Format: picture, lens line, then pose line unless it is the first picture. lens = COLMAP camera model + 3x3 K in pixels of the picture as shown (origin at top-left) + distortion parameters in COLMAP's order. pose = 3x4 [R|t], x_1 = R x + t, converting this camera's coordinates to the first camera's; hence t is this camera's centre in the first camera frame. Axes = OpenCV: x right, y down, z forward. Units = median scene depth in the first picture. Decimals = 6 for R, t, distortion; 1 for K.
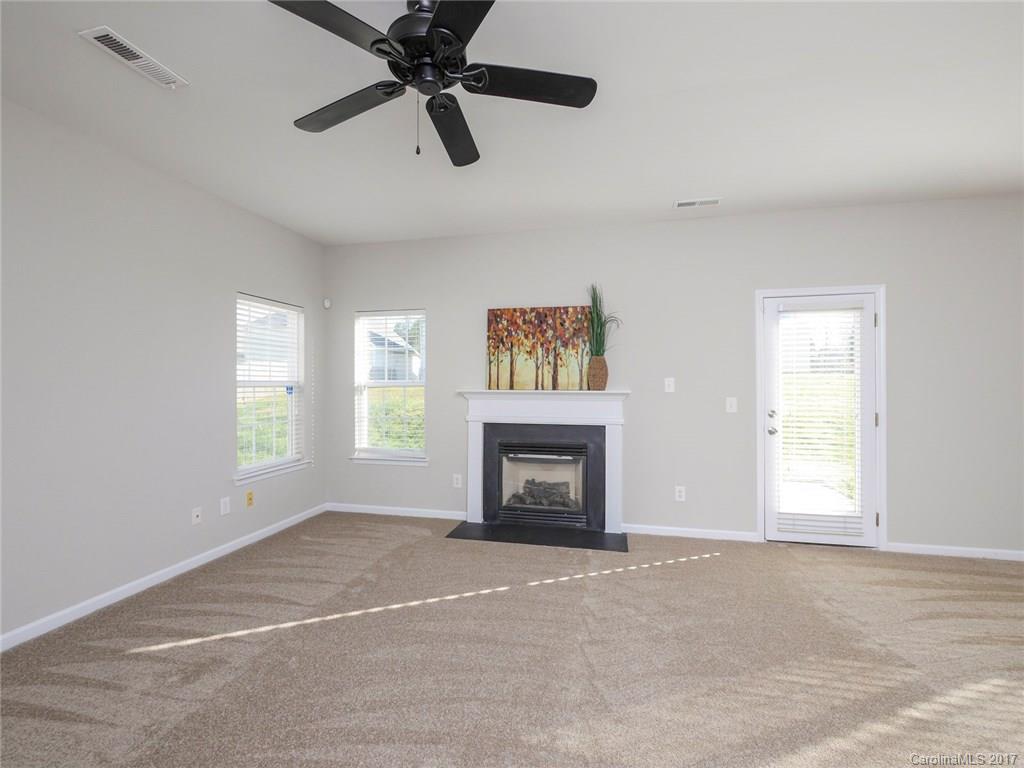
lens RADIAL K [[446.1, 0, 515.5], [0, 446.1, 384.1], [0, 0, 1]] dist [-0.000394, -0.000377]
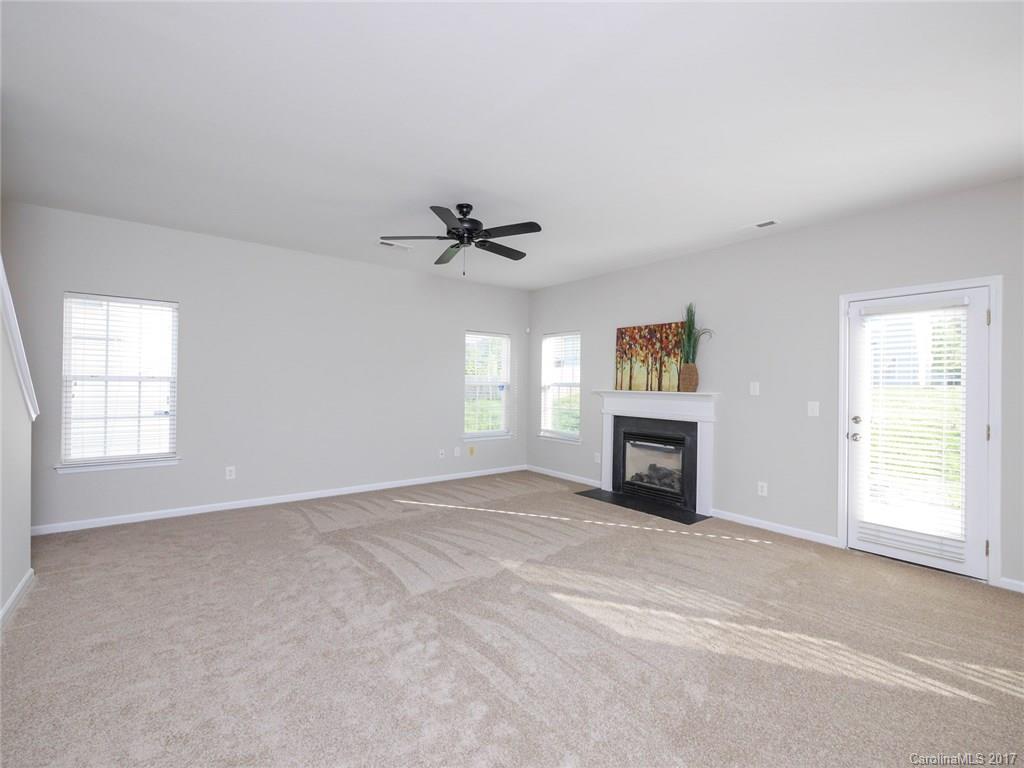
lens RADIAL K [[438.6, 0, 514.6], [0, 438.6, 383.1], [0, 0, 1]] dist [-0.001450, 0.000206]
pose [[0.784554, 0.010179, -0.619977, 0.521491], [-0.015236, 0.999880, -0.002863, 0.000714], [0.619874, 0.011692, 0.784615, -0.199814]]
